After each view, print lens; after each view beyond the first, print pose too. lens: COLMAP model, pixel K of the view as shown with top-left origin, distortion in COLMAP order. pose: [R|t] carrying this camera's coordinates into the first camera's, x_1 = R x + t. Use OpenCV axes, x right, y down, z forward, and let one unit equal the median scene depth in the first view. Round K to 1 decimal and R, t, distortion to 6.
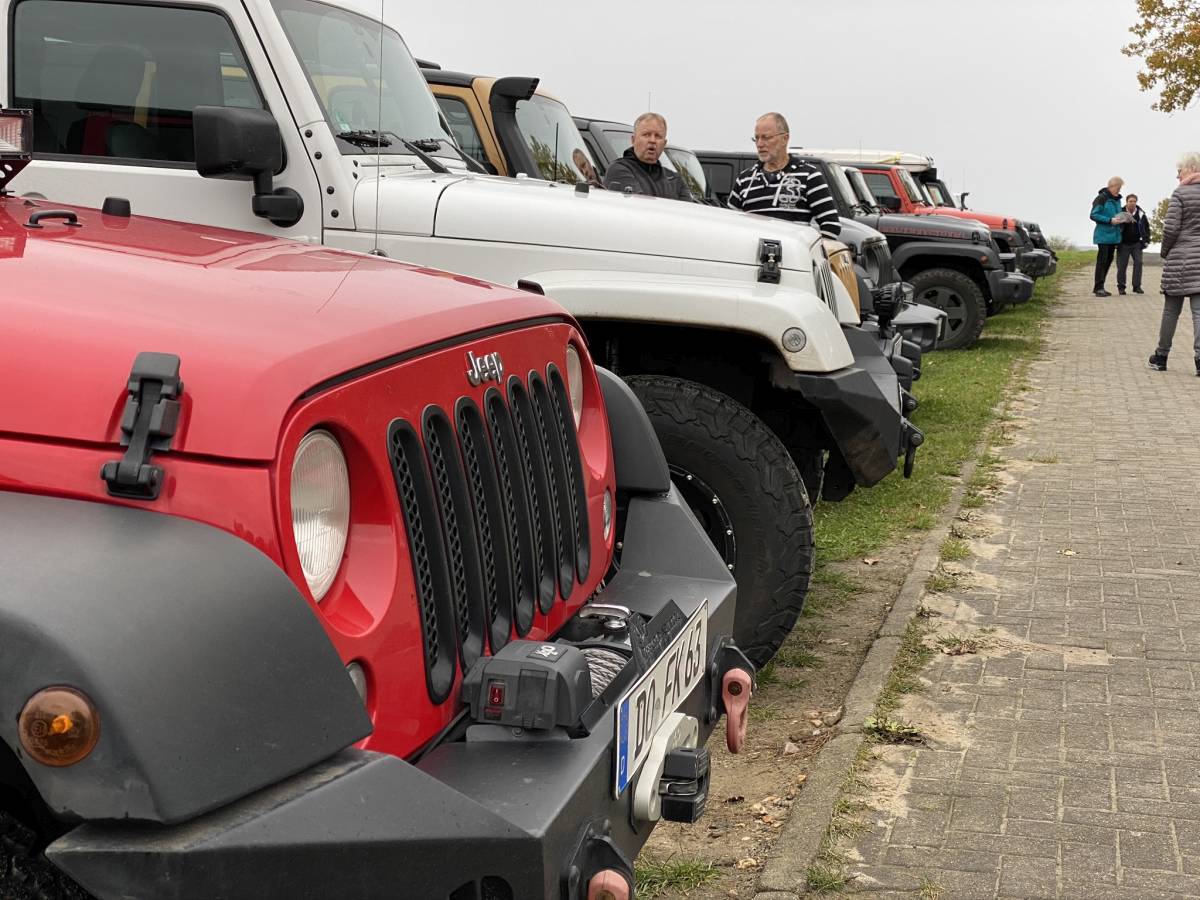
lens RADIAL K [[1791.9, 0, 600.0], [0, 1791.9, 450.0], [0, 0, 1]] dist [0.165350, -0.070706]
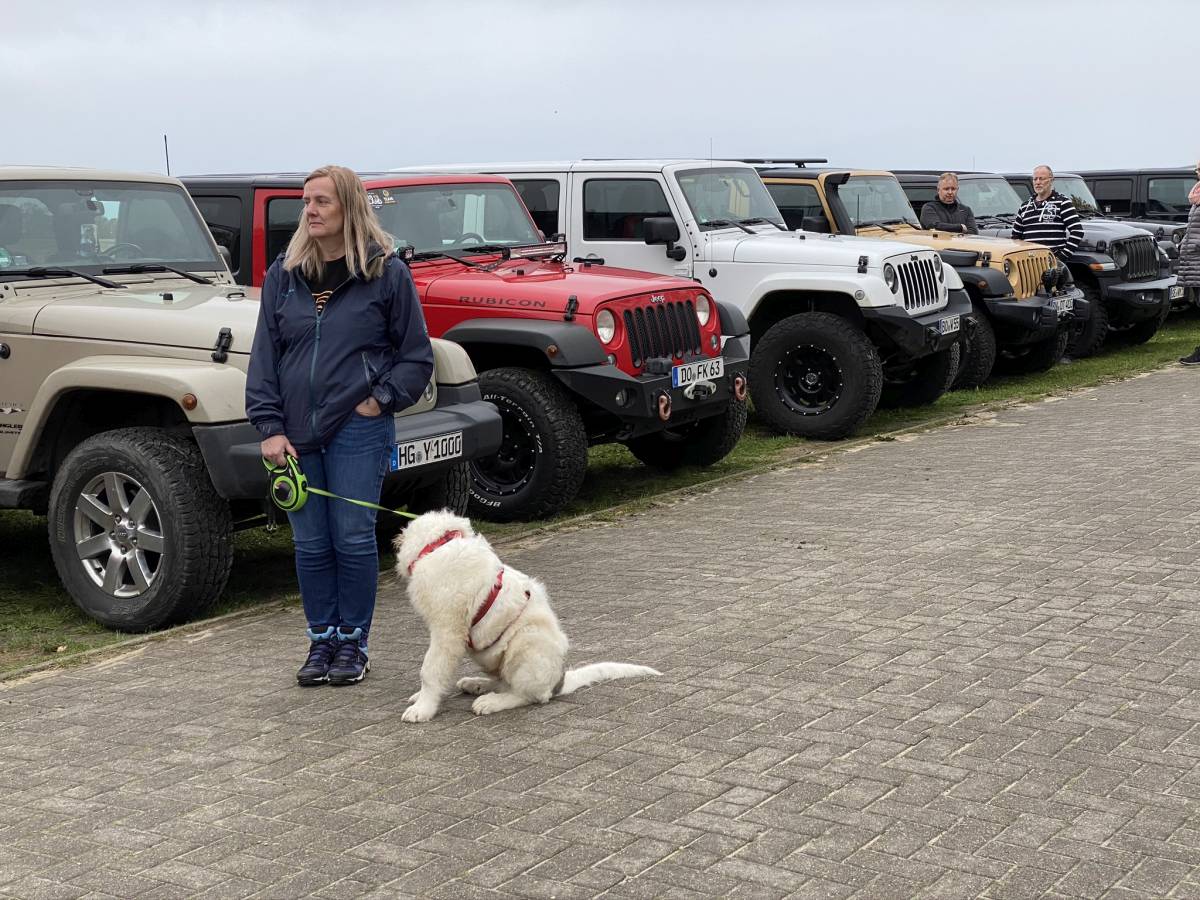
lens RADIAL K [[1801.0, 0, 597.7], [0, 1801.0, 448.2], [0, 0, 1]] dist [0.168957, -0.071729]
pose [[0.936470, -0.014744, -0.350438, 0.616612], [0.013078, 0.999889, -0.007120, 0.160226], [0.350504, 0.002085, 0.936559, -1.455595]]
